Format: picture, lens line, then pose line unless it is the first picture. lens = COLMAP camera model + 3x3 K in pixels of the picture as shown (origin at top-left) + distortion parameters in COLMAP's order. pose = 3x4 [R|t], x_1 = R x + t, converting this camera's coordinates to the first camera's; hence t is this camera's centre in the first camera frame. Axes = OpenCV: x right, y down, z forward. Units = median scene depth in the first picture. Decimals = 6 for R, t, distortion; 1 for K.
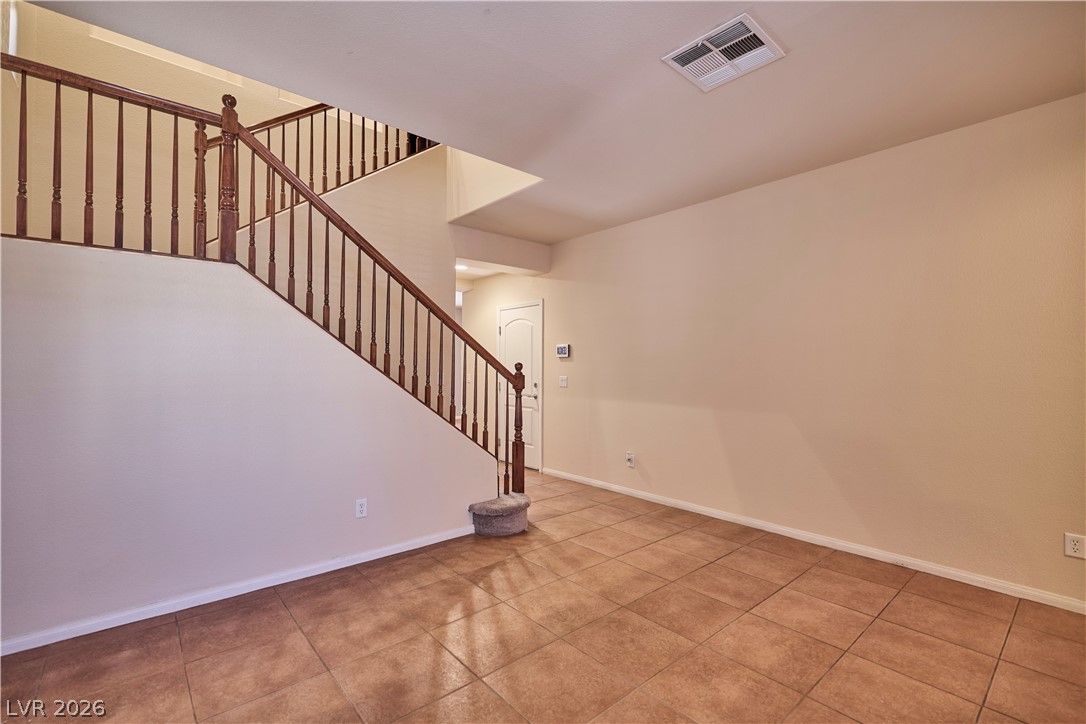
lens RADIAL K [[474.2, 0, 538.3], [0, 474.2, 361.1], [0, 0, 1]] dist [0.004324, 0.000334]
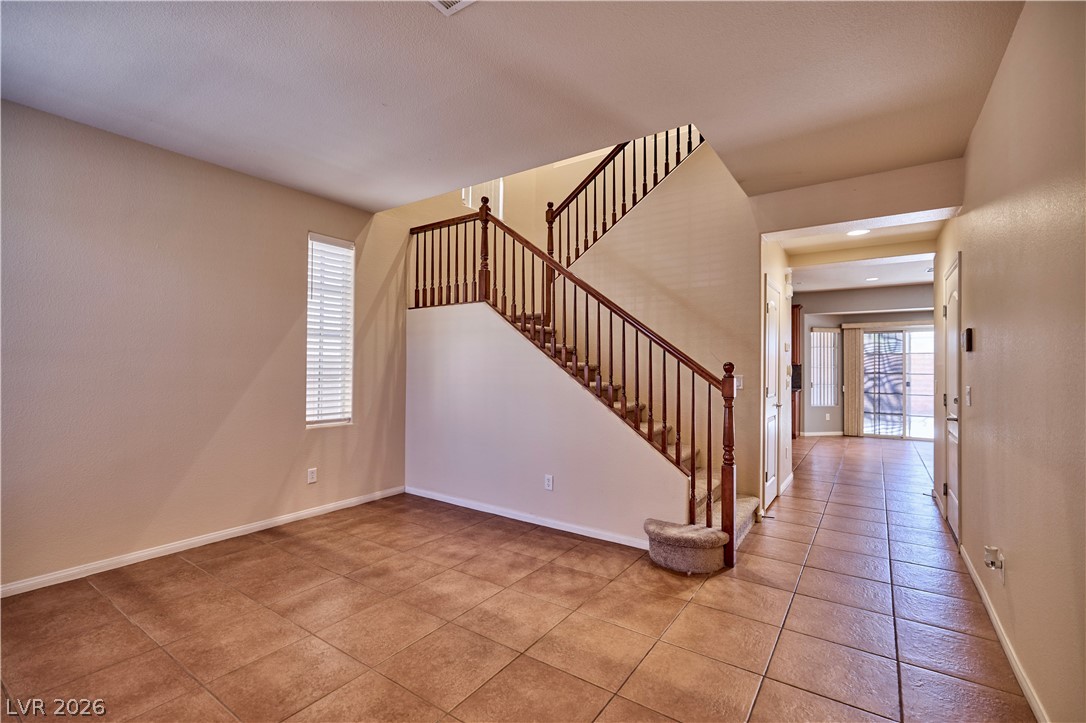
lens RADIAL K [[474.2, 0, 539.1], [0, 474.2, 364.8], [0, 0, 1]] dist [0.004324, 0.000334]
pose [[0.261349, -0.005309, -0.965230, 0.879194], [0.006975, 0.999969, -0.003612, 0.011503], [0.965219, -0.005789, 0.261378, 0.719847]]
